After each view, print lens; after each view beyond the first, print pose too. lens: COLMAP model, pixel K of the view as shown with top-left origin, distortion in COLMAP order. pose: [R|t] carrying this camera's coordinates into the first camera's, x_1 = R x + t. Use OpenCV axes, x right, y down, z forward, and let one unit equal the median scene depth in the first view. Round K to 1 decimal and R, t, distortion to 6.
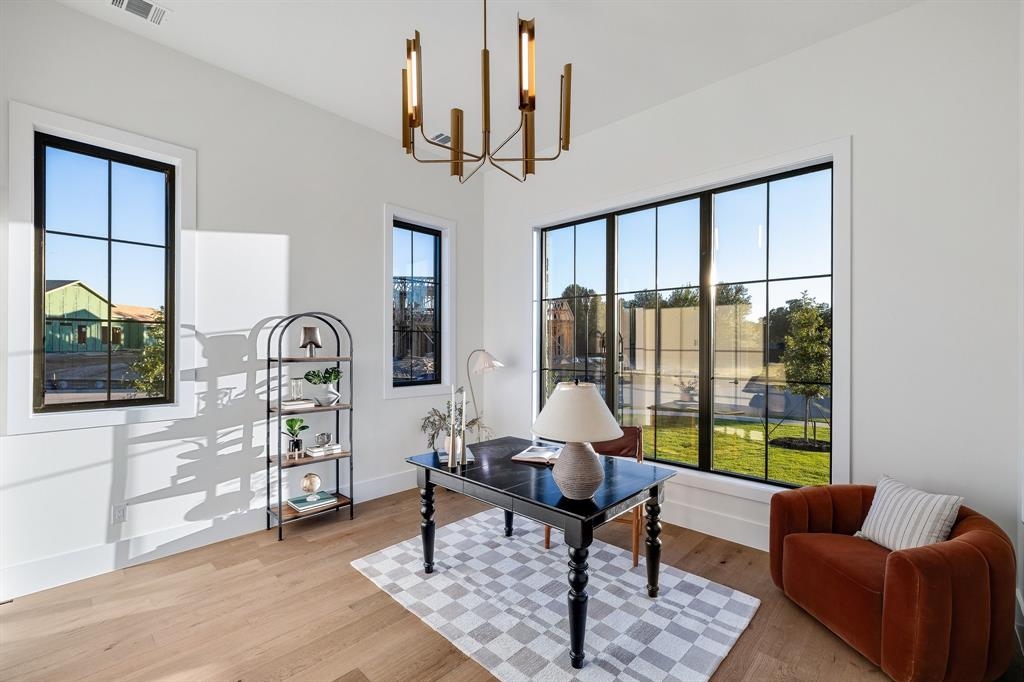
lens RADIAL K [[445.3, 0, 521.4], [0, 445.3, 343.0], [0, 0, 1]] dist [-0.001193, -0.000262]
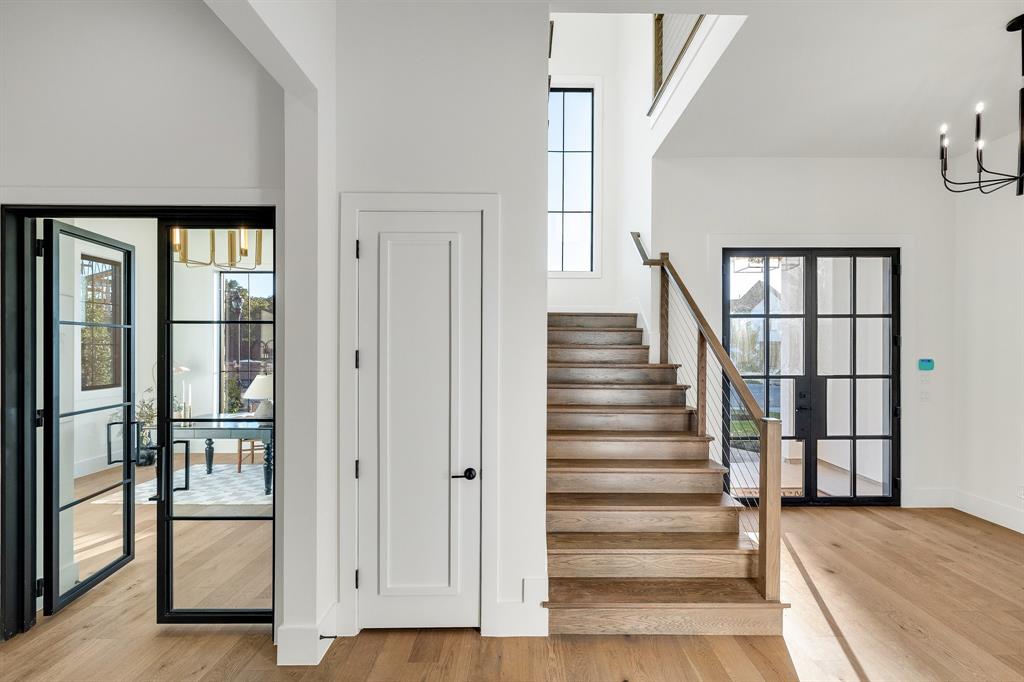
lens RADIAL K [[445.3, 0, 521.4], [0, 445.3, 343.0], [0, 0, 1]] dist [-0.001193, -0.000262]
pose [[0.744958, 0.000145, 0.667111, -0.287775], [-0.000706, 1.000000, 0.000571, -0.050255], [-0.667111, -0.000897, 0.744958, -1.059388]]
